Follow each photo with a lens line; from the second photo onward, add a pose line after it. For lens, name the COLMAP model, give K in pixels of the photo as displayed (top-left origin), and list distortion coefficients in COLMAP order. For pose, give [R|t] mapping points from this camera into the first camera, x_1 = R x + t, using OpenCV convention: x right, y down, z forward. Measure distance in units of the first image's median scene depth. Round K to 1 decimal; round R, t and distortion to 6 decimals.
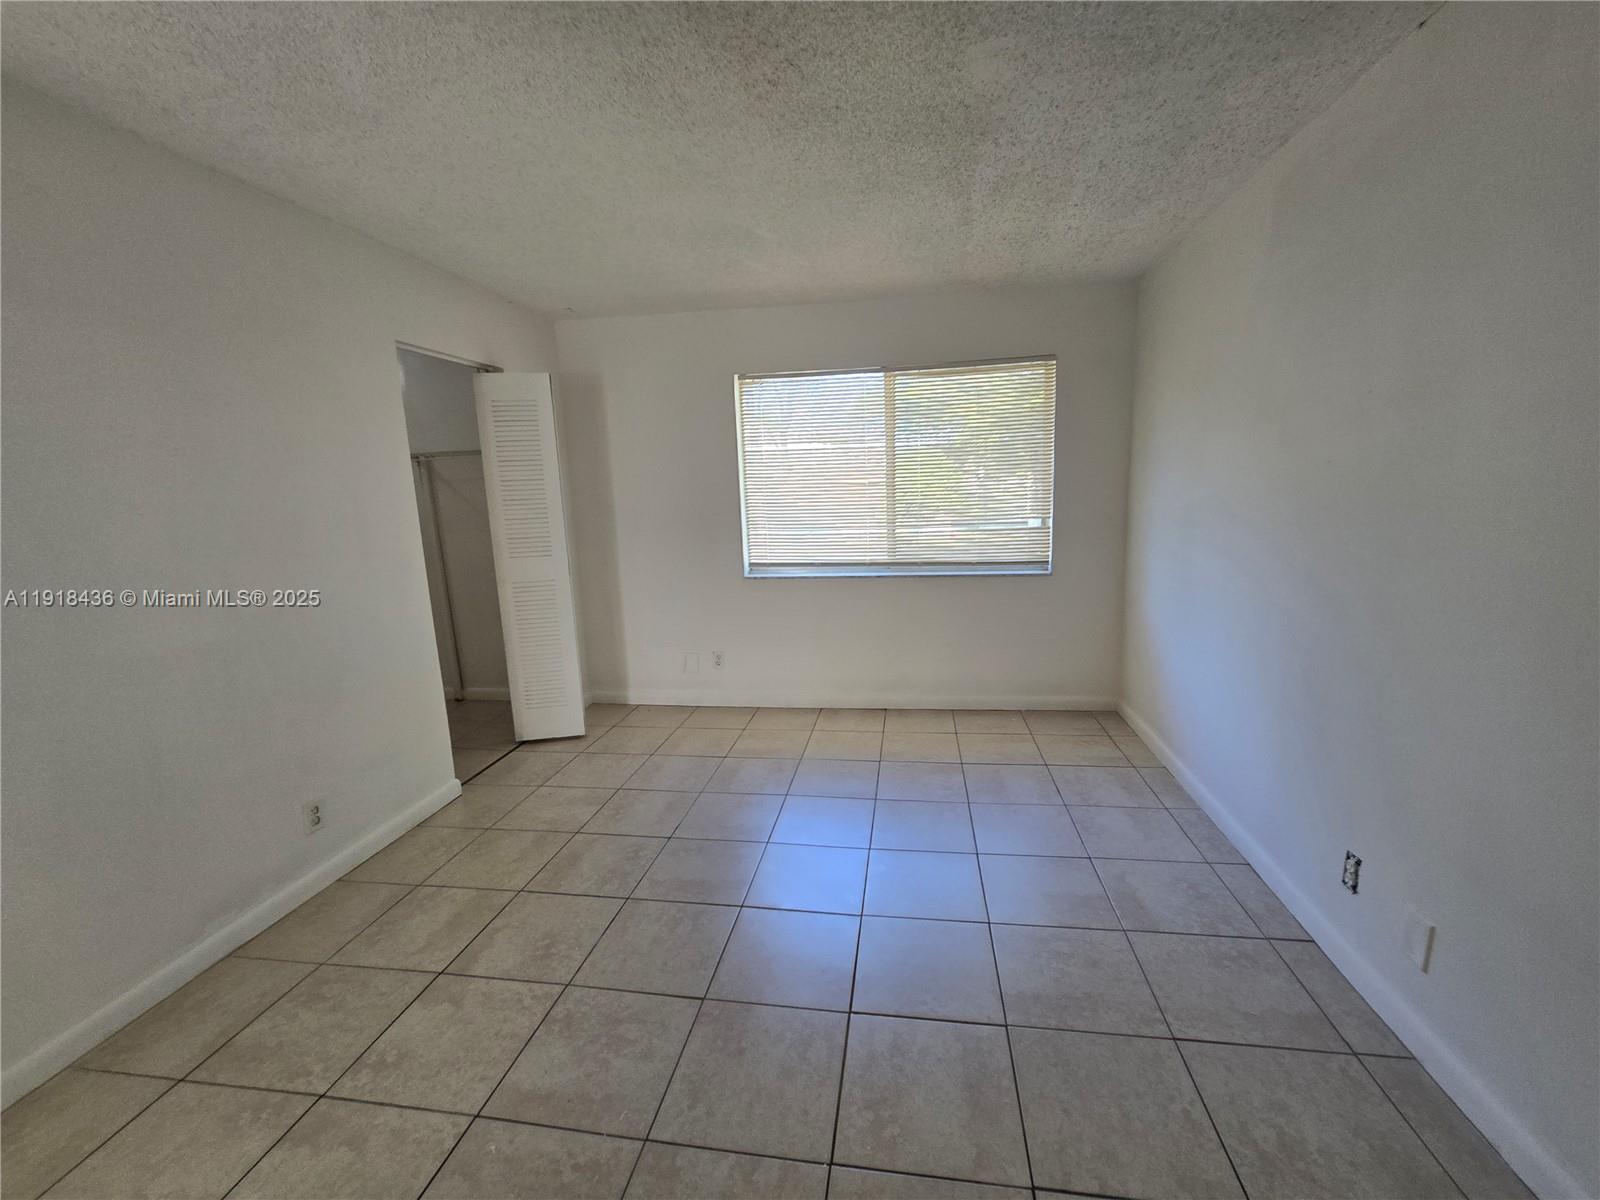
lens RADIAL K [[656.3, 0, 806.0], [0, 656.3, 594.1], [0, 0, 1]] dist [-0.000239, 0.002389]
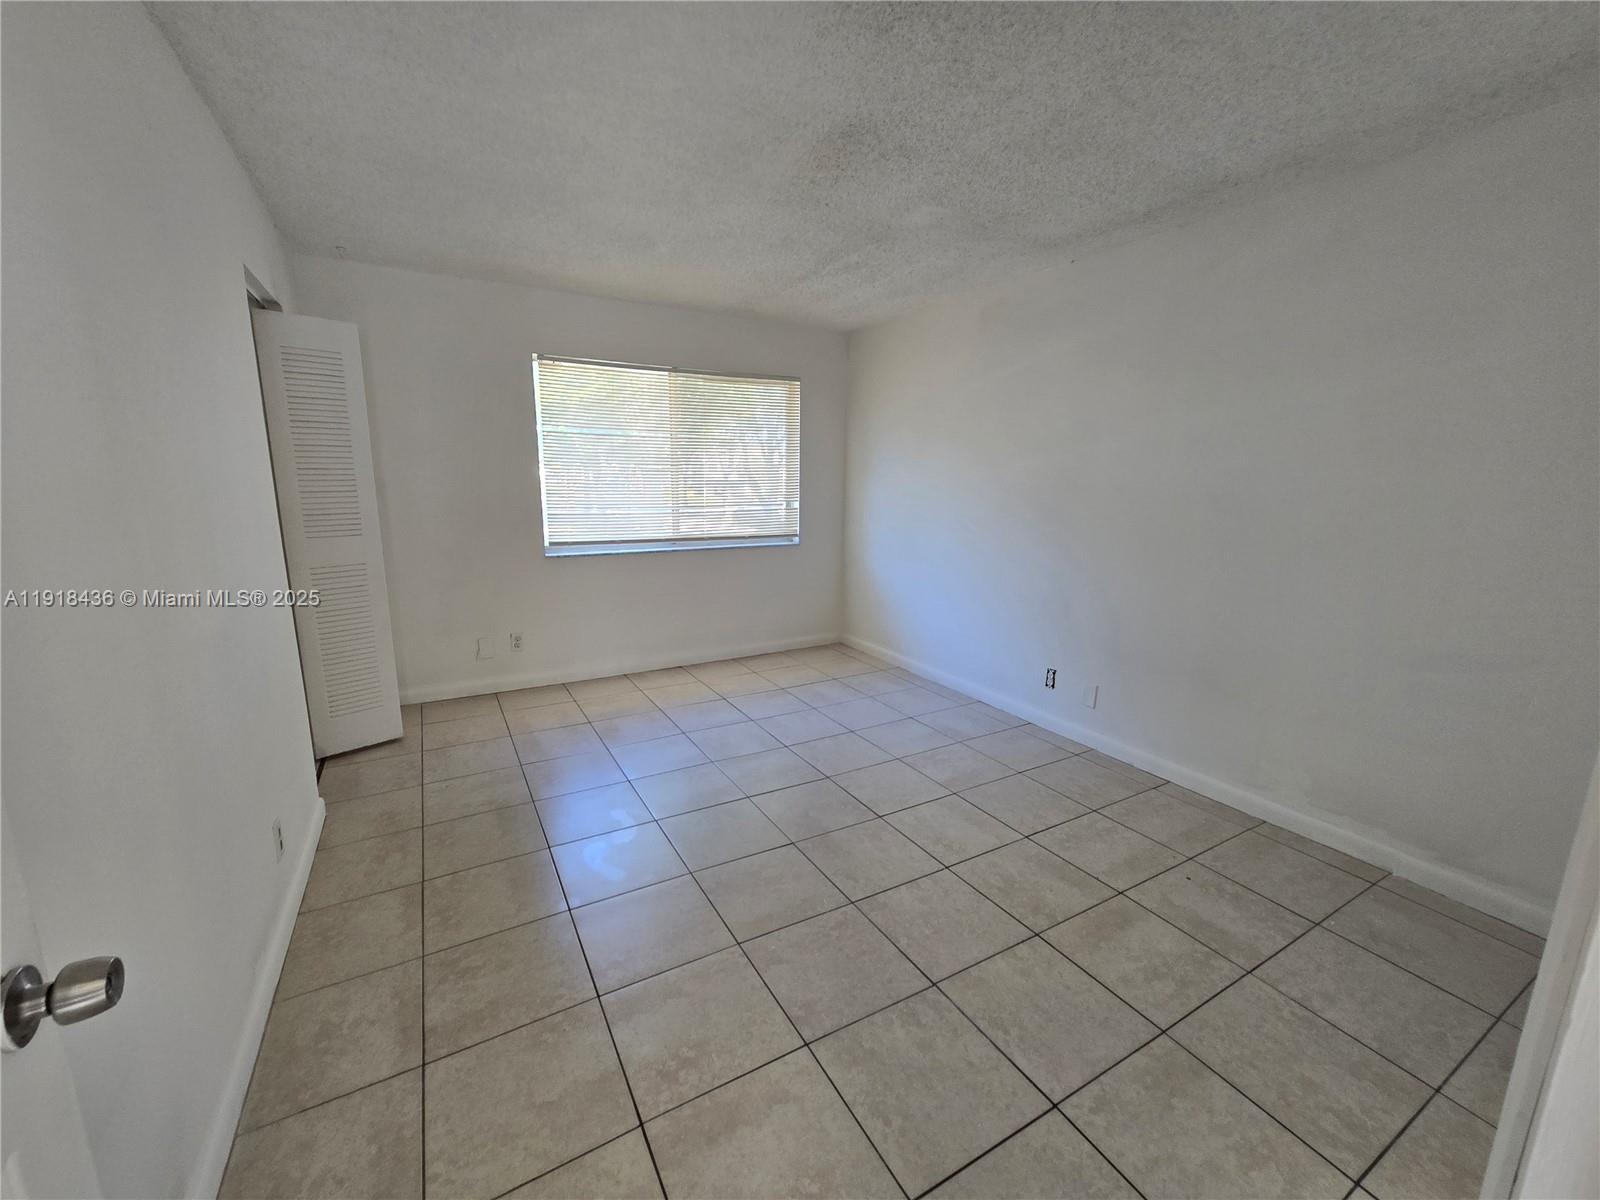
lens RADIAL K [[656.3, 0, 800.7], [0, 656.3, 603.5], [0, 0, 1]] dist [-0.000239, 0.002389]
pose [[0.782874, -0.080417, 0.616962, -0.456059], [0.064851, 0.996758, 0.047630, 0.026124], [-0.618792, 0.002723, 0.785550, -0.040814]]
